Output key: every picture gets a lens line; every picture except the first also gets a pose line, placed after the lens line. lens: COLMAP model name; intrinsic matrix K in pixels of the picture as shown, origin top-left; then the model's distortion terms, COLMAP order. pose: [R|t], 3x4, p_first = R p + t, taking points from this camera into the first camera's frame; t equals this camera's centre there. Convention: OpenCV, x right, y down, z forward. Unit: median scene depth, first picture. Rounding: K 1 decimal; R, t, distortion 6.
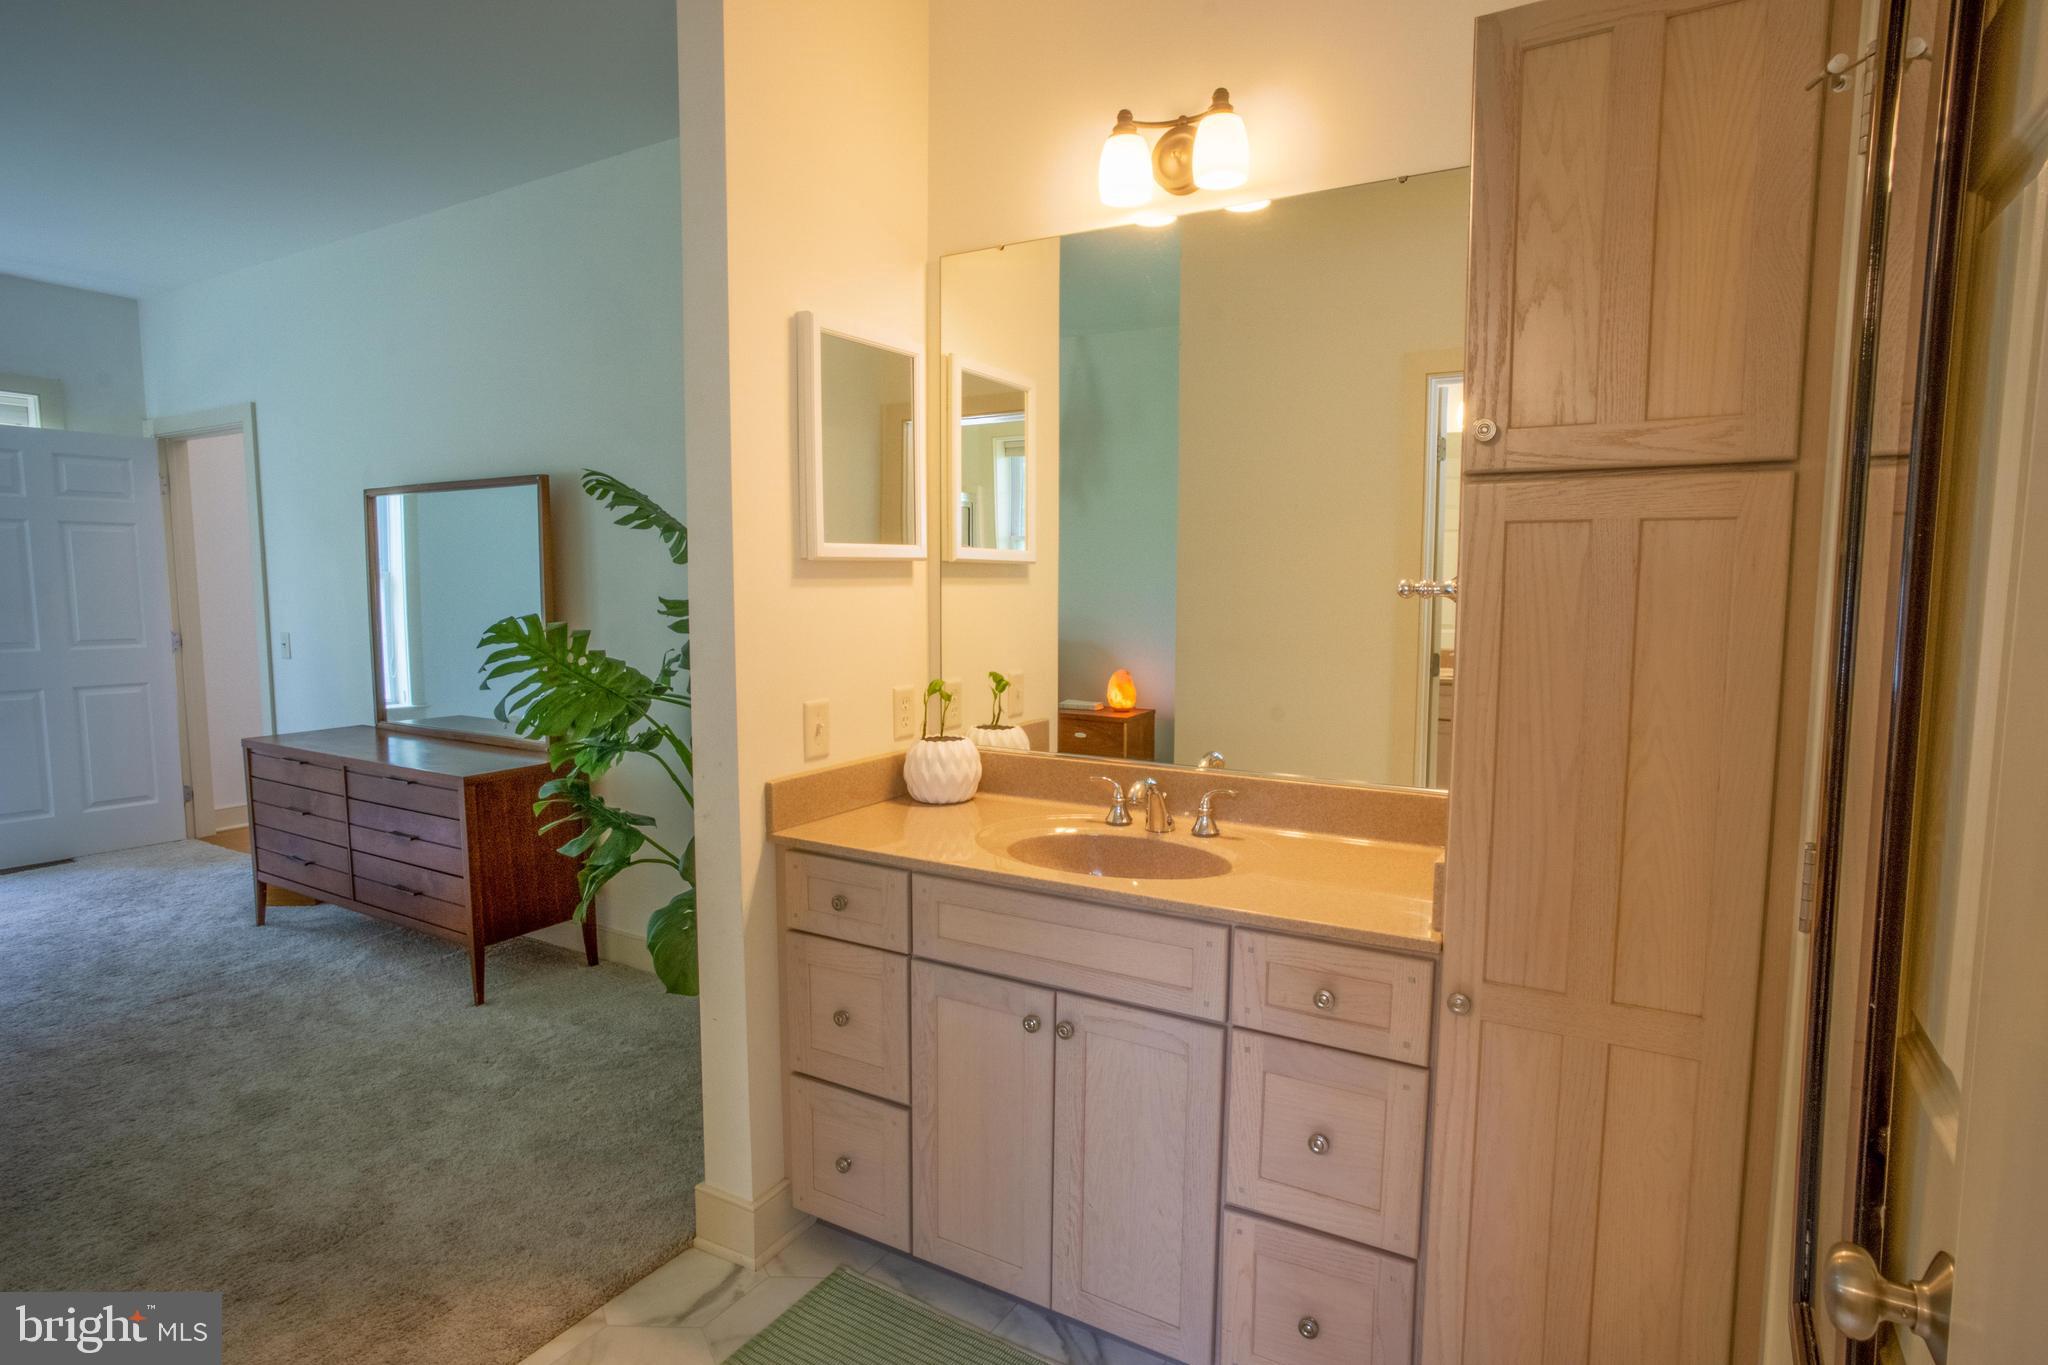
lens RADIAL K [[1084.4, 0, 1029.1], [0, 1084.4, 690.3], [0, 0, 1]] dist [-0.059491, 0.038843]
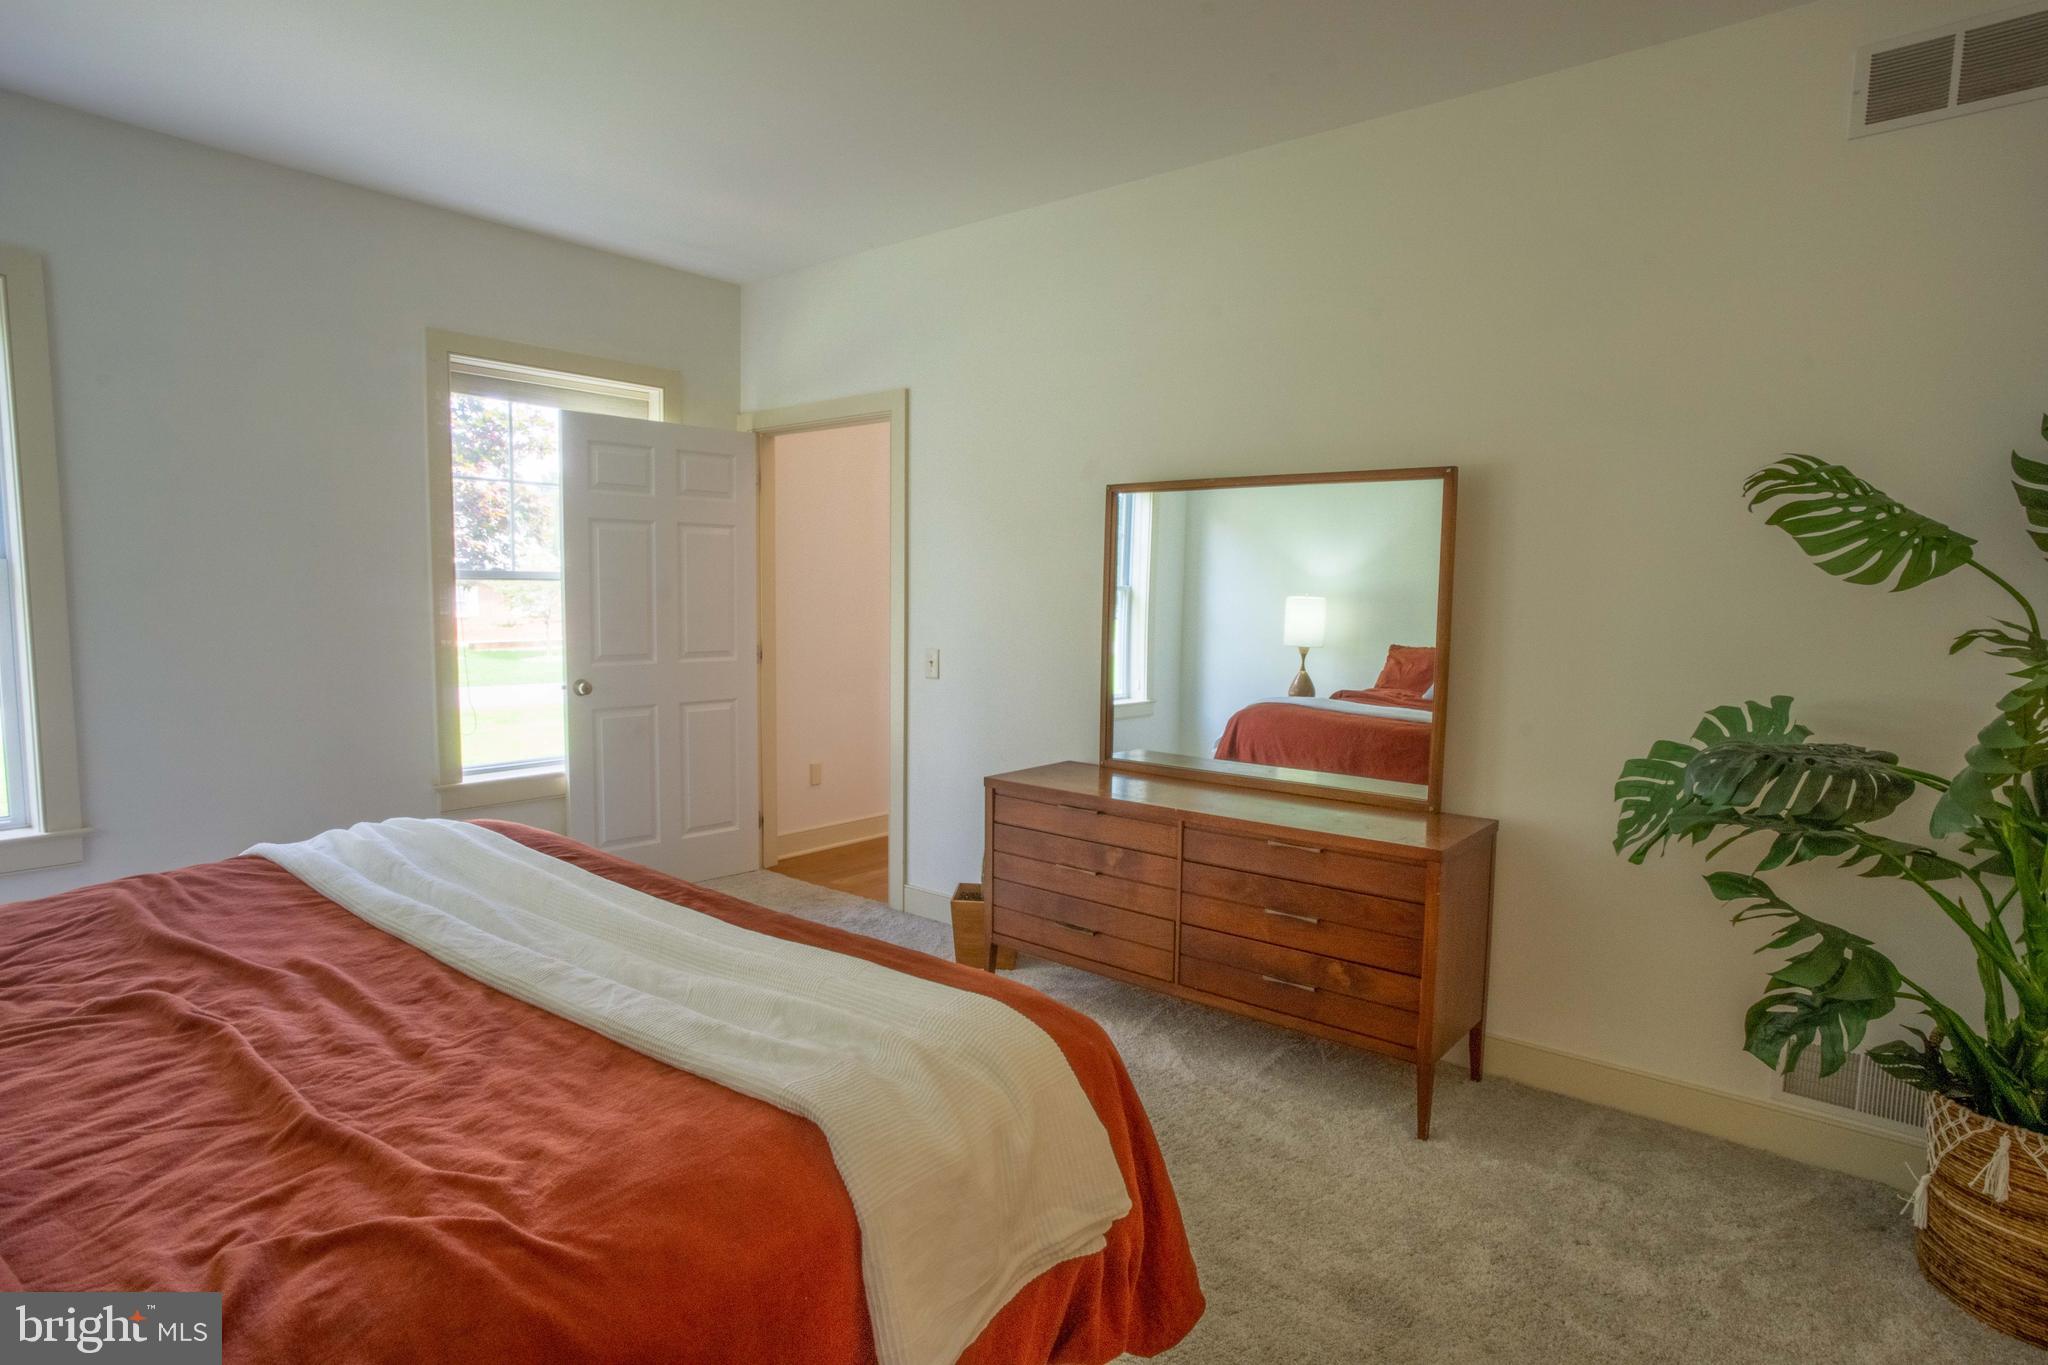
lens RADIAL K [[1084.4, 0, 1029.1], [0, 1084.4, 690.3], [0, 0, 1]] dist [-0.059491, 0.038843]
pose [[0.989202, 0.024363, -0.144523, -0.545724], [-0.025598, 0.999650, -0.006696, -0.017876], [0.144309, 0.010323, 0.989479, 0.137975]]
